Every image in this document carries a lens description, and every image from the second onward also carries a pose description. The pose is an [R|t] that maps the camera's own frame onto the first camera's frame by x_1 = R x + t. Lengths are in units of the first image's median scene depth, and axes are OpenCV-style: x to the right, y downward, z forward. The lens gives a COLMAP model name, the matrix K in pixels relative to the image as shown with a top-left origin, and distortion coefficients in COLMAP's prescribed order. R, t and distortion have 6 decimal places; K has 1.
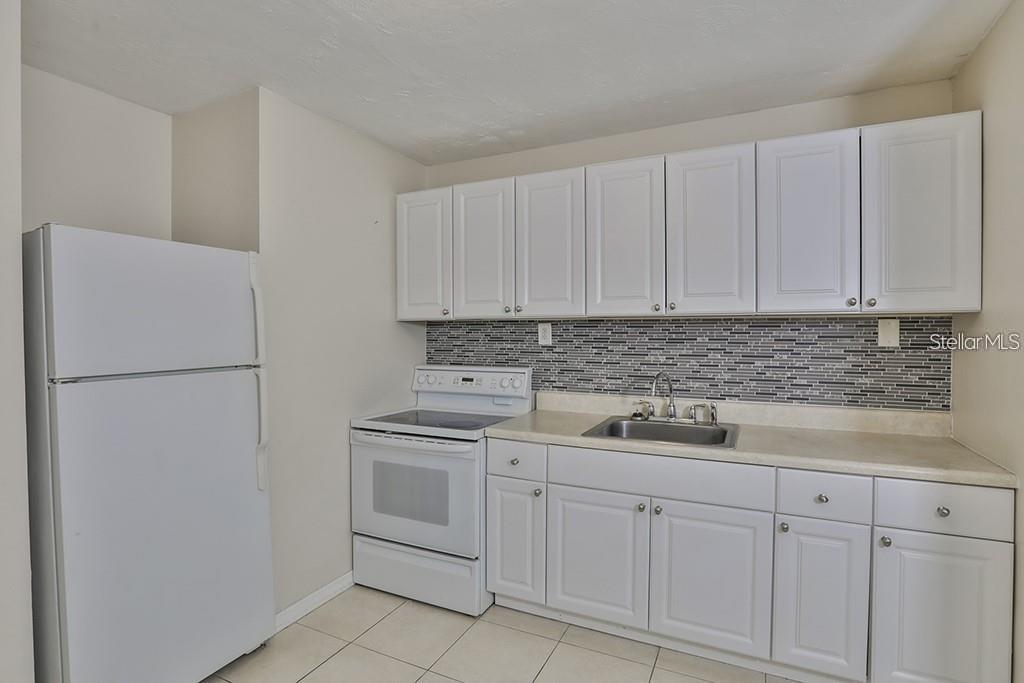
lens RADIAL K [[491.4, 0, 523.3], [0, 491.4, 340.7], [0, 0, 1]] dist [-0.056518, 0.000417]
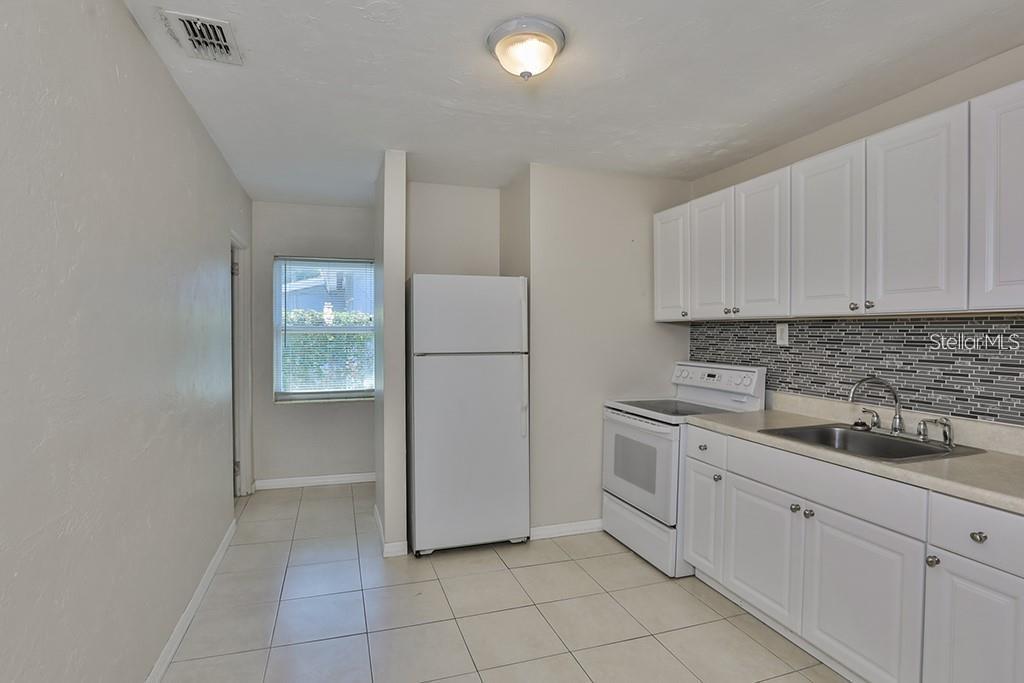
lens RADIAL K [[516.5, 0, 508.4], [0, 516.5, 336.3], [0, 0, 1]] dist [-0.026924, 0.000210]
pose [[0.691923, 0.012988, -0.721854, 0.446003], [-0.018518, 0.999829, 0.000239, 0.000348], [0.721733, 0.013202, 0.692045, -0.121080]]
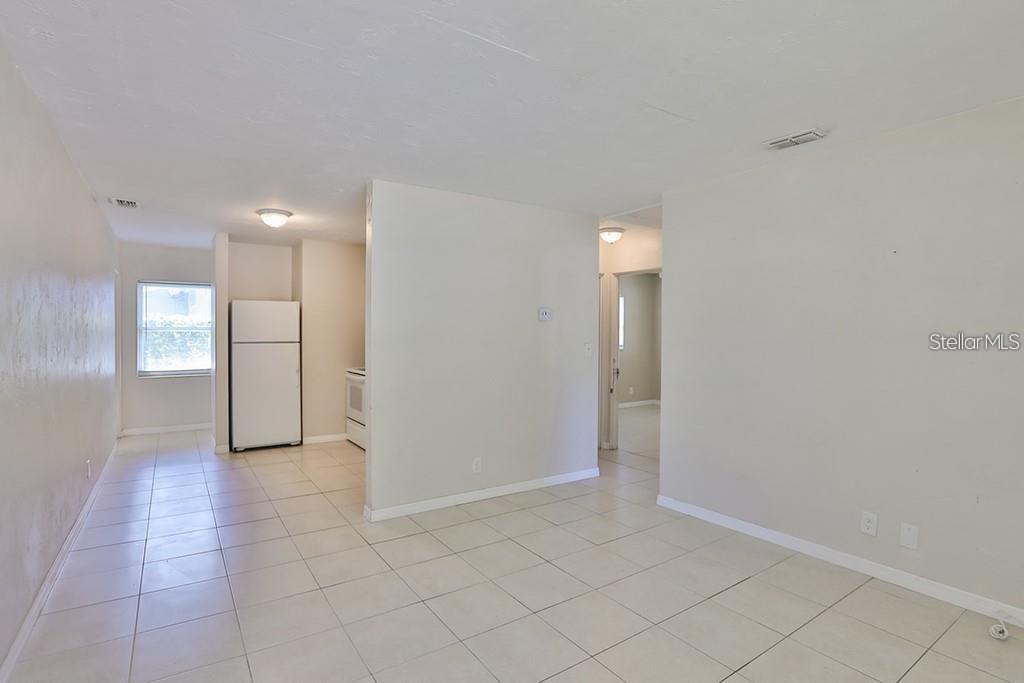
lens RADIAL K [[516.5, 0, 508.4], [0, 516.5, 336.3], [0, 0, 1]] dist [-0.026924, 0.000210]
pose [[0.854416, 0.013782, -0.519406, 1.605905], [-0.019428, 0.999797, -0.005429, 0.007138], [0.519226, 0.014730, 0.854510, -0.729677]]
